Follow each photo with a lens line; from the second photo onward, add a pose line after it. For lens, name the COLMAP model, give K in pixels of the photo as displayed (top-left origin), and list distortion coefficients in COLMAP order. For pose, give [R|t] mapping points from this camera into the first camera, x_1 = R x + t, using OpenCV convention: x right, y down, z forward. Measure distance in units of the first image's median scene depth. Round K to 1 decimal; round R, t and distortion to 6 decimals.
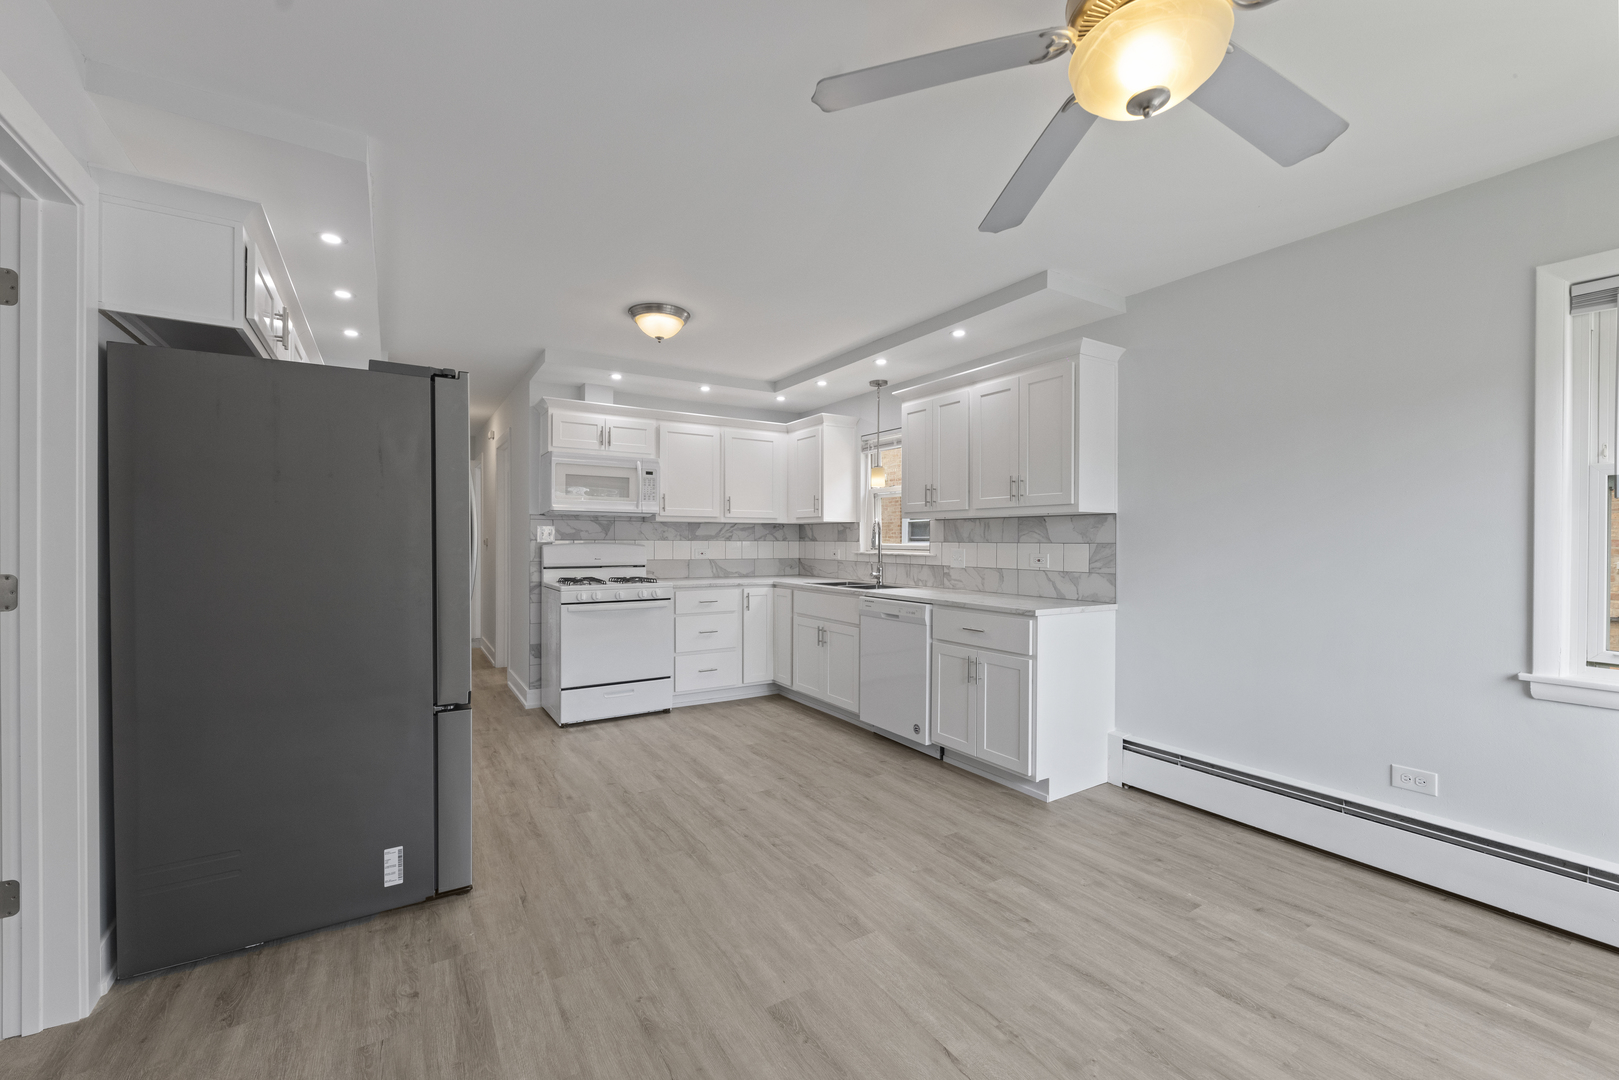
lens RADIAL K [[645.4, 0, 797.1], [0, 645.4, 549.3], [0, 0, 1]] dist [0.000190, -0.000418]
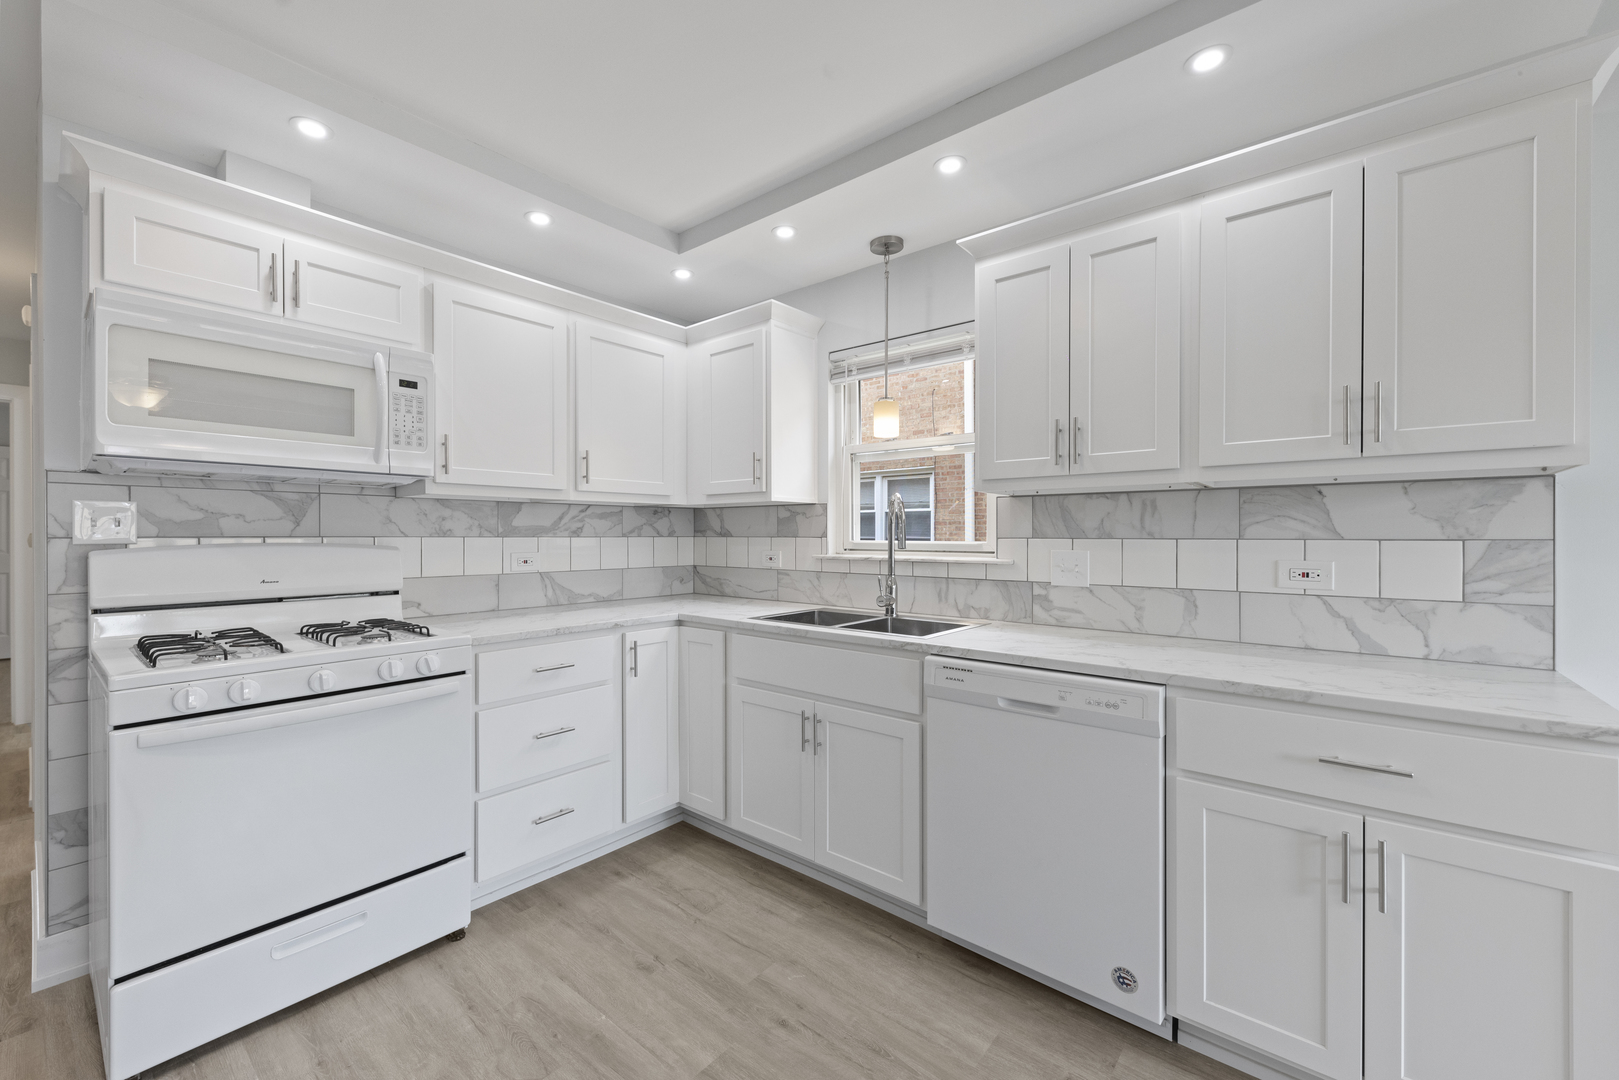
lens RADIAL K [[644.4, 0, 791.9], [0, 644.4, 539.4], [0, 0, 1]] dist [0.007643, -0.000048]
pose [[0.952375, -0.006079, 0.304870, -0.118204], [0.007892, 0.999958, -0.004713, -0.008322], [-0.304829, 0.006895, 0.952382, 0.516294]]
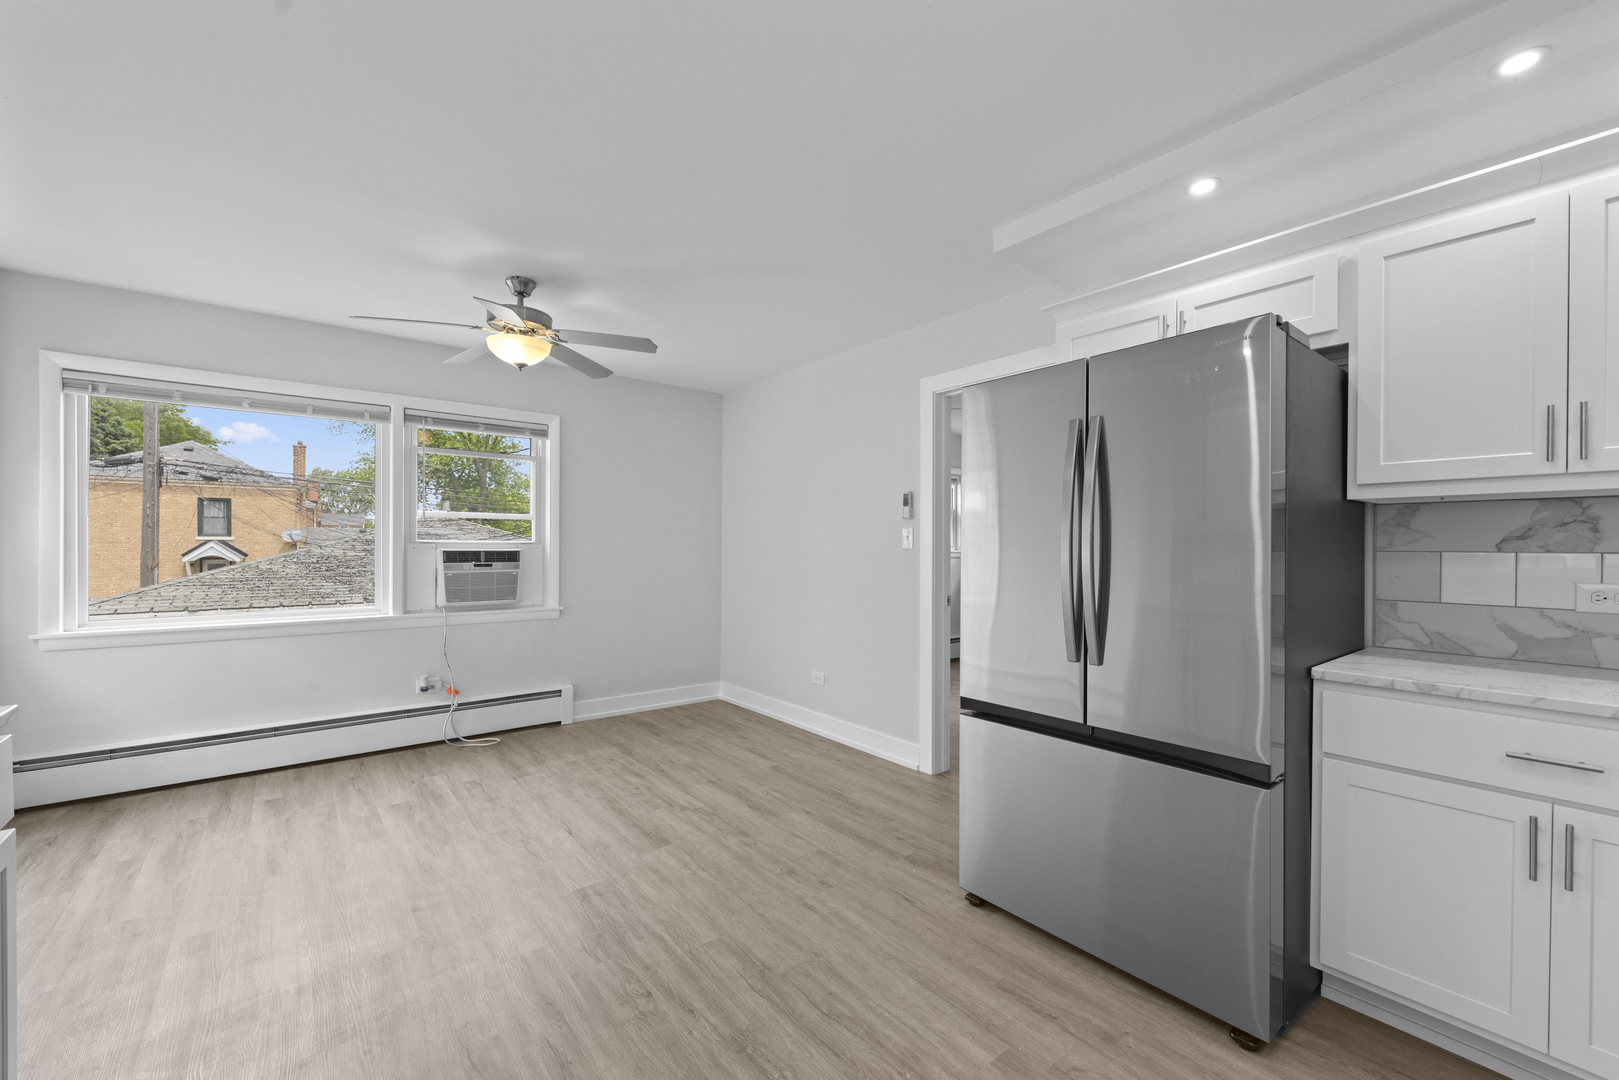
lens RADIAL K [[645.4, 0, 797.1], [0, 645.4, 549.3], [0, 0, 1]] dist [0.000190, -0.000418]
pose [[-0.994081, -0.008508, -0.108309, -0.063741], [-0.010522, 0.999782, 0.018044, -0.014092], [0.108132, 0.019077, -0.993954, 0.946366]]
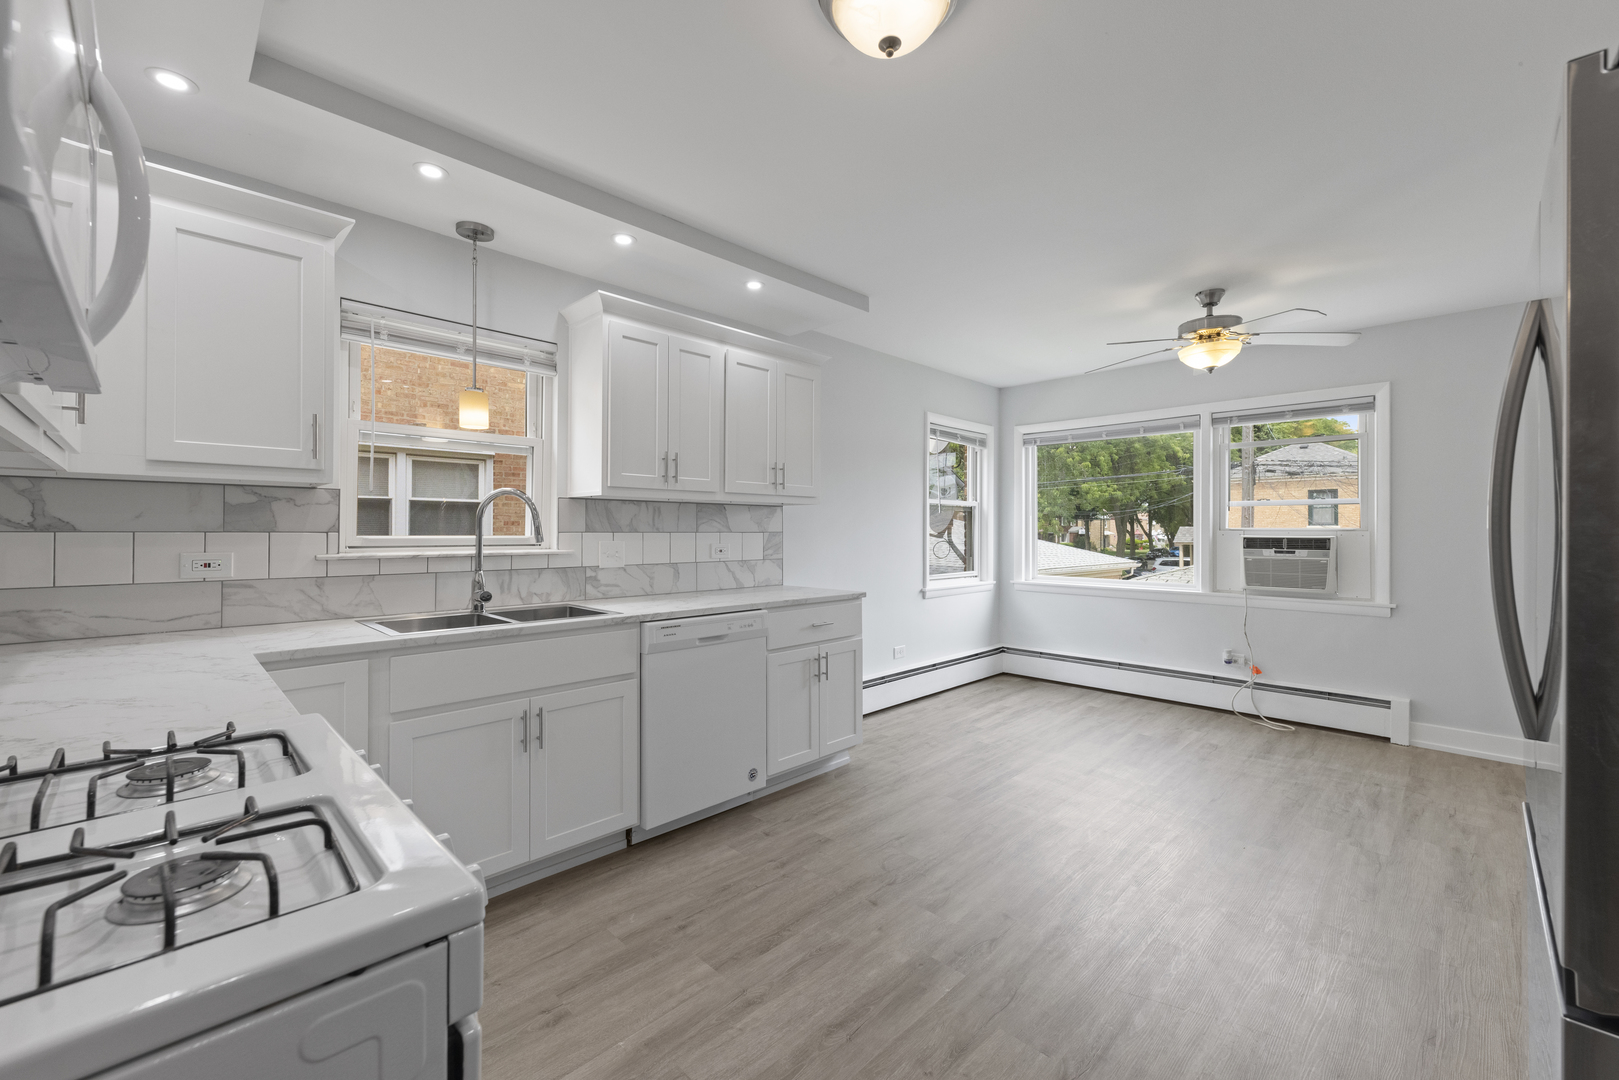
lens RADIAL K [[652.4, 0, 801.9], [0, 652.4, 529.8], [0, 0, 1]] dist [0.001747, 0.000018]
pose [[-0.221620, -0.004462, 0.975123, -0.460426], [0.009409, 0.999933, 0.006714, -0.014844], [-0.975088, 0.010663, -0.221564, 0.871583]]
